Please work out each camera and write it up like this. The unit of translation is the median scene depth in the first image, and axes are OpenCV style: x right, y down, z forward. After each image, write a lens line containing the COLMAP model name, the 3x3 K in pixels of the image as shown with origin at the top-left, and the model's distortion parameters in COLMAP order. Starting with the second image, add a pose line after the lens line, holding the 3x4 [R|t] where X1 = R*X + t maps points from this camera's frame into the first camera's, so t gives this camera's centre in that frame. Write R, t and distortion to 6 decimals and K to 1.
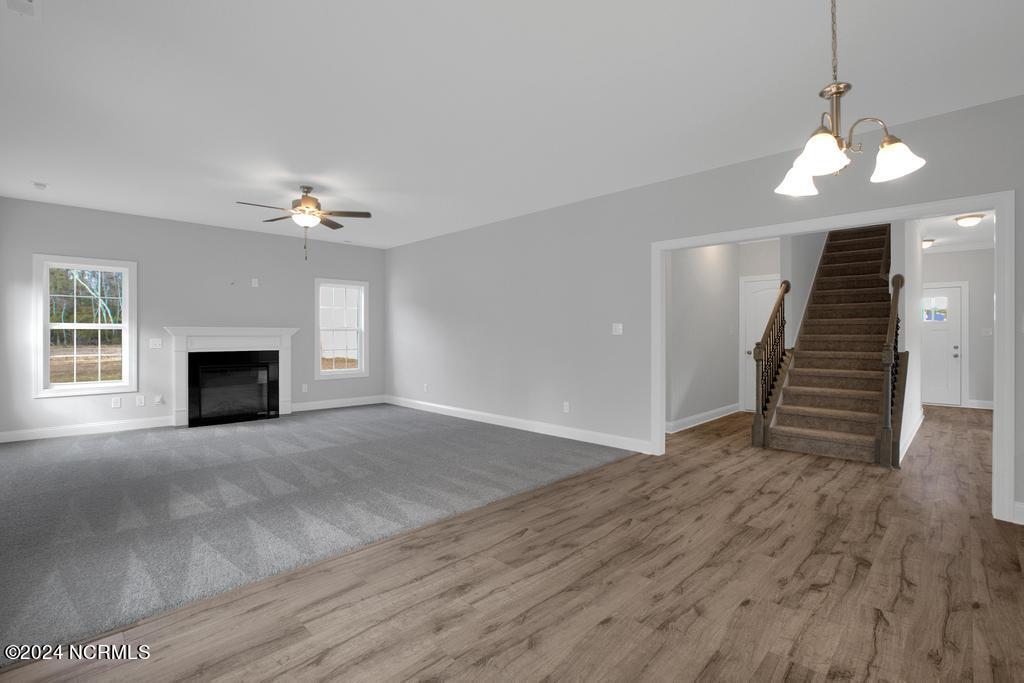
lens RADIAL K [[467.9, 0, 515.1], [0, 467.9, 335.1], [0, 0, 1]] dist [-0.053242, 0.017959]
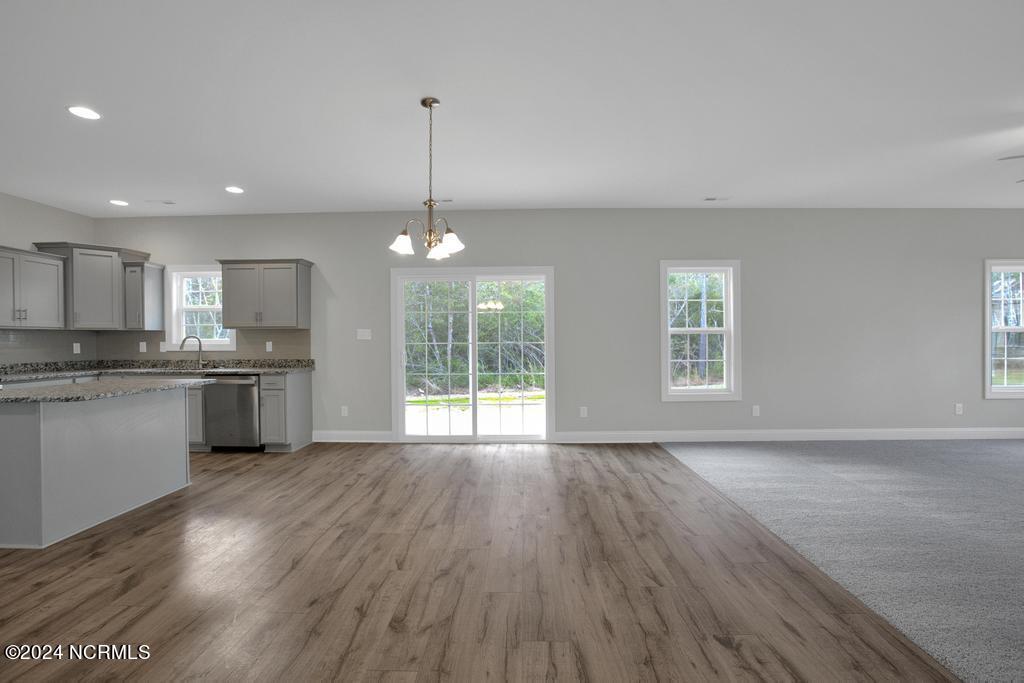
lens RADIAL K [[467.6, 0, 513.3], [0, 467.6, 341.4], [0, 0, 1]] dist [-0.048136, 0.014269]
pose [[-0.726467, 0.005449, -0.687179, 0.860428], [0.005771, 0.999982, 0.001828, -0.000288], [0.687177, -0.002638, -0.726486, 1.268589]]
